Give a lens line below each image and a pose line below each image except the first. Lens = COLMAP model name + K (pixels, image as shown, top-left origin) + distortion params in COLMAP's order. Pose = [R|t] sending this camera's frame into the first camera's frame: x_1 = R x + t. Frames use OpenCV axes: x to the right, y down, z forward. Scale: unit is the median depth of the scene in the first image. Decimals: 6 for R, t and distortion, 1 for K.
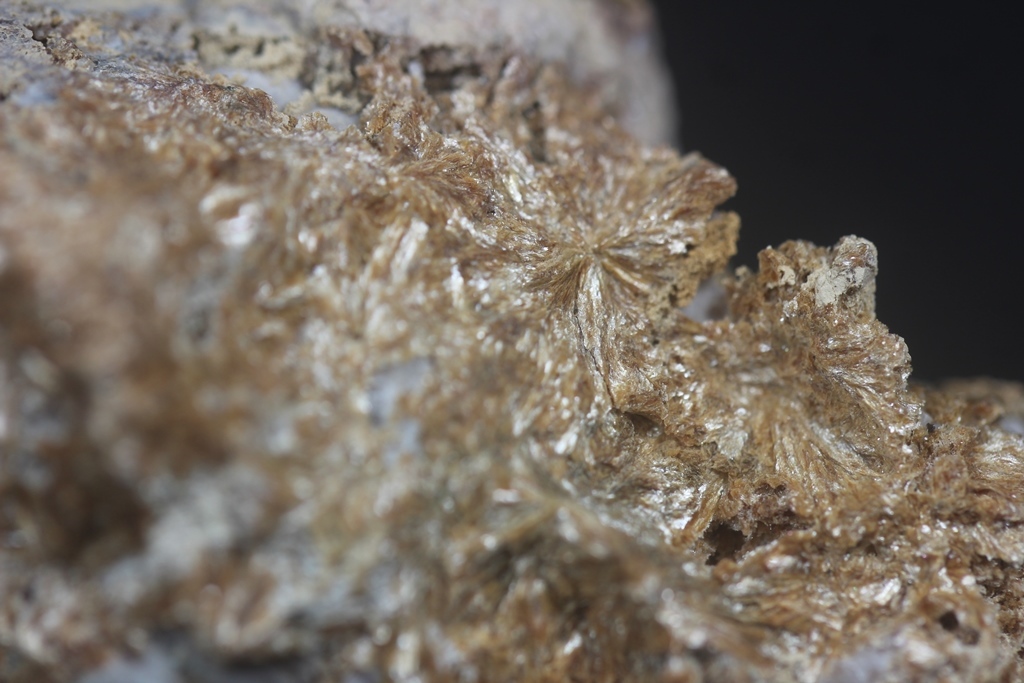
lens RADIAL K [[6170.5, 0, 512.0], [0, 6170.5, 341.5], [0, 0, 1]] dist [-0.114671, 6.526769]
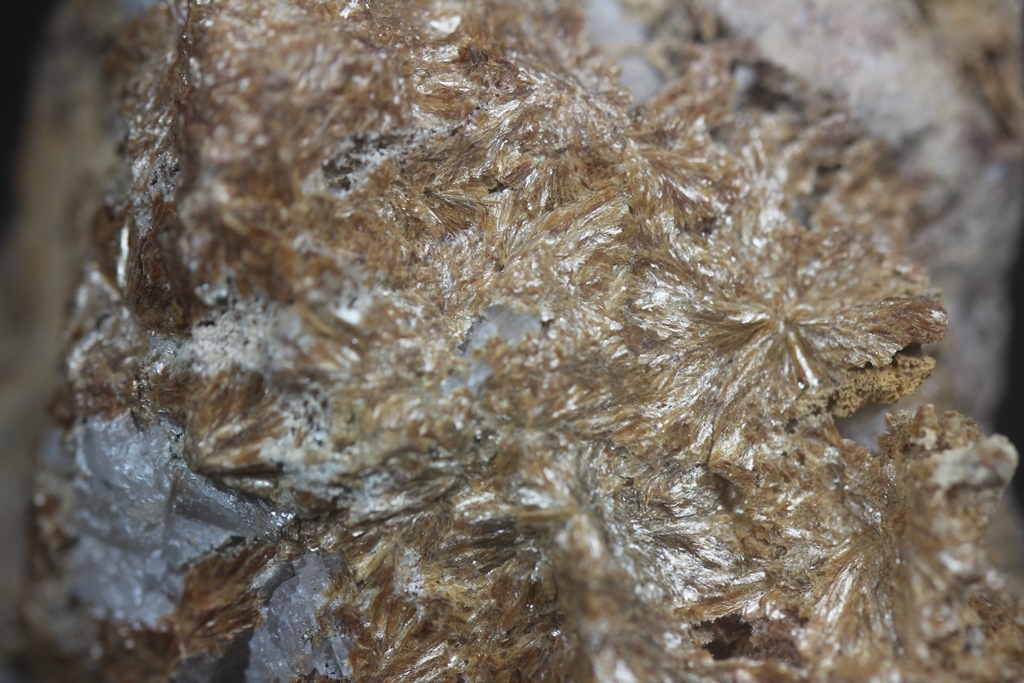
lens RADIAL K [[6170.5, 0, 512.0], [0, 6170.5, 341.5], [0, 0, 1]] dist [-0.114671, 6.526769]
pose [[0.795051, 0.499012, -0.344790, 0.322897], [-0.484243, 0.864519, 0.134595, -0.124278], [0.365242, 0.059952, 0.928980, 0.066888]]
